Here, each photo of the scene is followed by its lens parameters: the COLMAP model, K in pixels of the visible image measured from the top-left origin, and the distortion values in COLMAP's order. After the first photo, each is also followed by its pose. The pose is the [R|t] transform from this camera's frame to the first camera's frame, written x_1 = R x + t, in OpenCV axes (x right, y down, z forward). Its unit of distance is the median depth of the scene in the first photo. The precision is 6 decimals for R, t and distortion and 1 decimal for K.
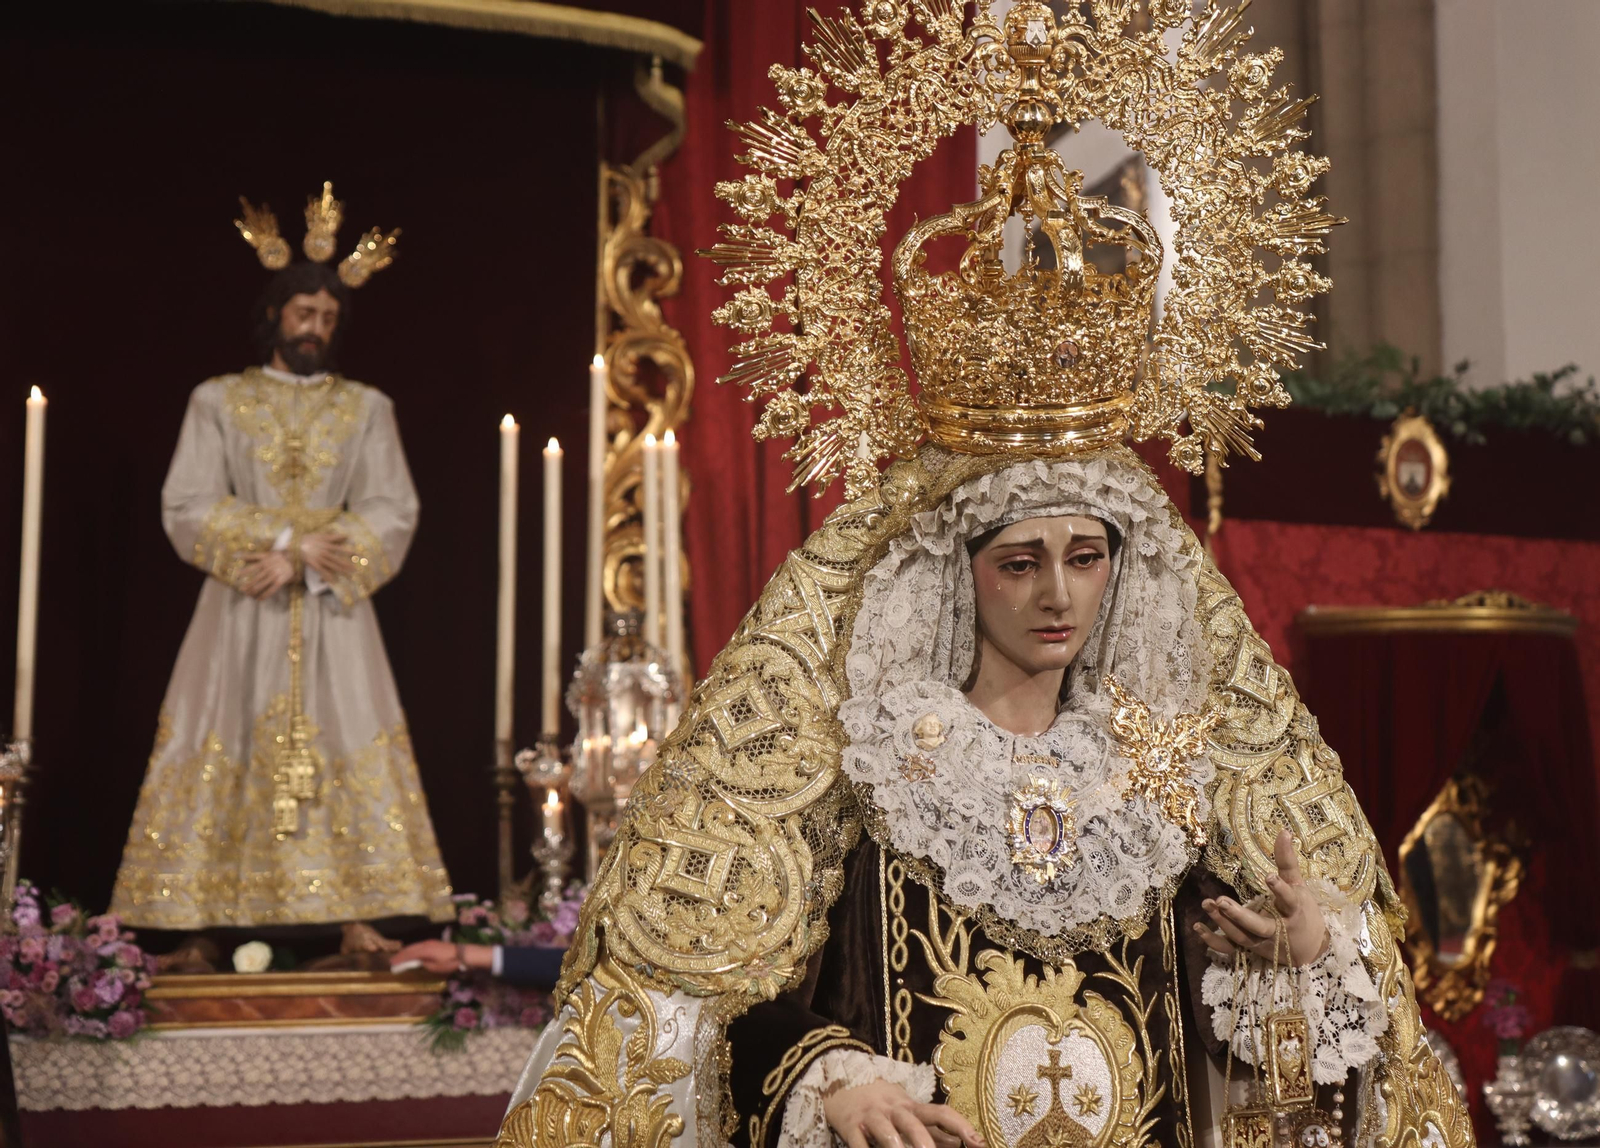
lens RADIAL K [[2961.5, 0, 800.0], [0, 2961.5, 574.0], [0, 0, 1]] dist [0.133442, 0.199514]
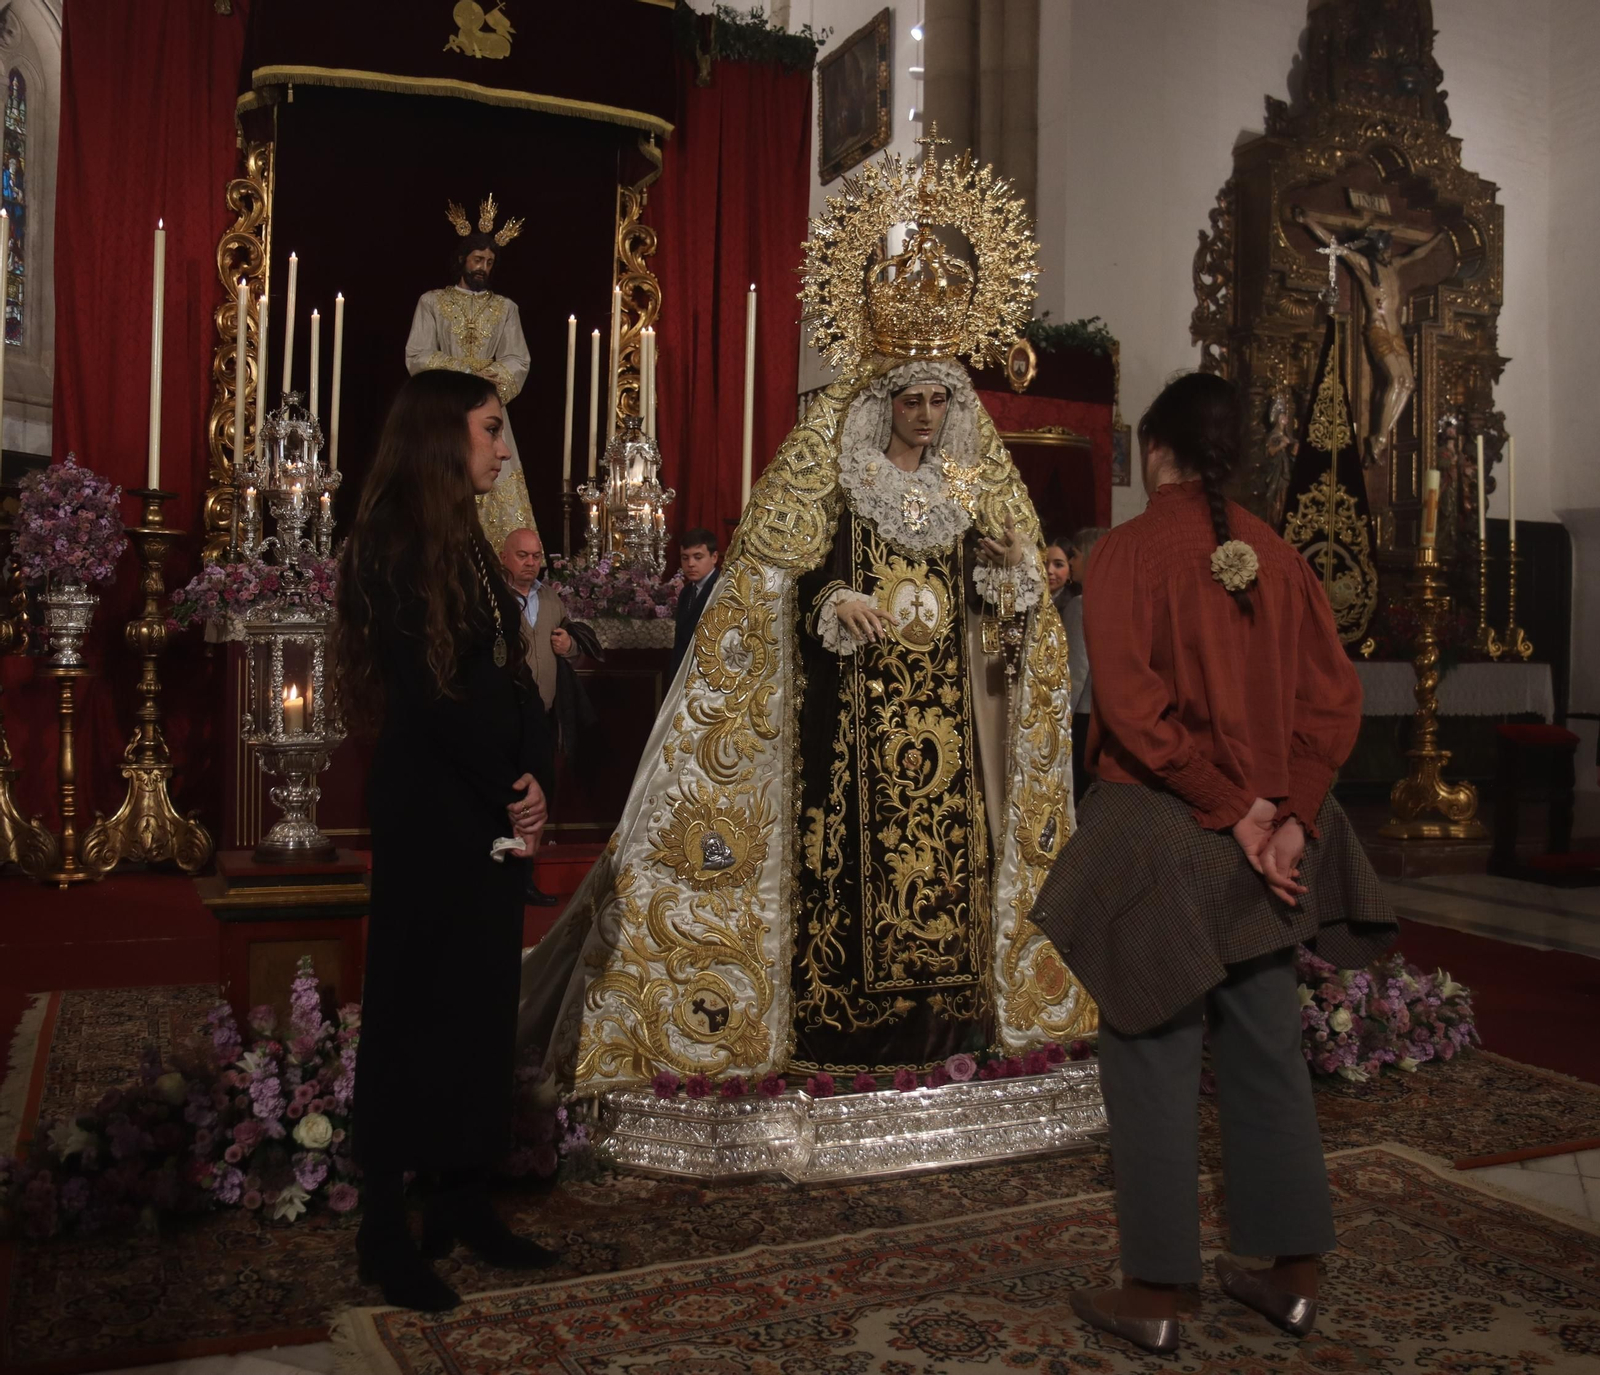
lens RADIAL K [[1681.7, 0, 800.0], [0, 1681.7, 687.5], [0, 0, 1]] dist [-0.121946, 0.008249]
pose [[0.994510, 0.027883, 0.100855, -0.150251], [-0.044300, 0.985398, 0.164404, 0.005048], [-0.094798, -0.167970, 0.981223, -0.398932]]
